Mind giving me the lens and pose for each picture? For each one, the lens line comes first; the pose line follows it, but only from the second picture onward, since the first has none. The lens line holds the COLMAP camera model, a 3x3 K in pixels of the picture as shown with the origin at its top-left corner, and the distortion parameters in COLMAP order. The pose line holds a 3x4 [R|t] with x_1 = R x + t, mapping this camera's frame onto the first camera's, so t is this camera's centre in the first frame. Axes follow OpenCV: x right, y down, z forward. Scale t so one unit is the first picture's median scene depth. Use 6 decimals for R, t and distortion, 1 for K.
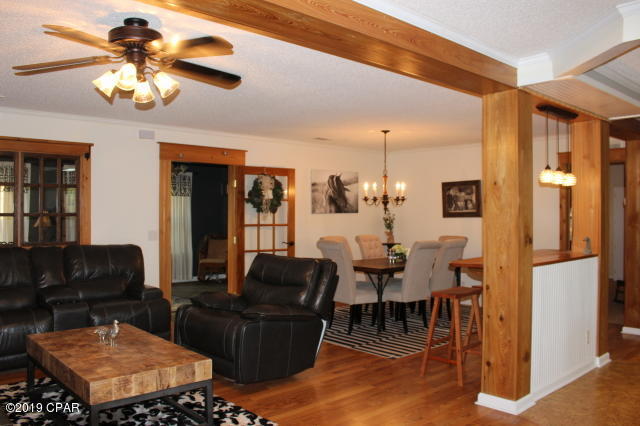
lens RADIAL K [[526.6, 0, 316.7], [0, 526.6, 211.2], [0, 0, 1]] dist [-0.154474, 0.117737]
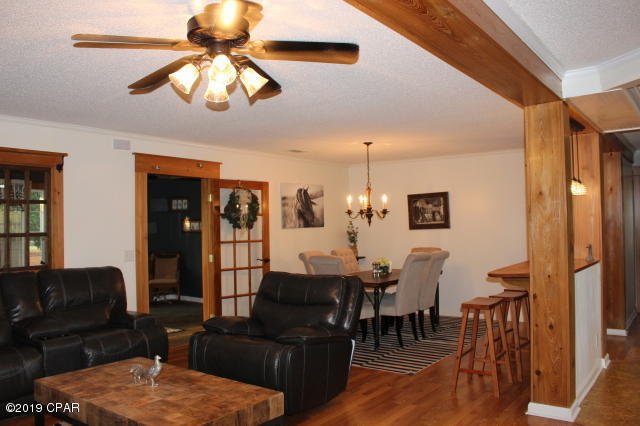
lens RADIAL K [[526.6, 0, 321.8], [0, 526.6, 213.1], [0, 0, 1]] dist [-0.154474, 0.117737]
pose [[0.982221, -0.016035, 0.187041, -0.189570], [0.020596, 0.999535, -0.022470, -0.000855], [-0.186594, 0.025923, 0.982095, 0.066311]]
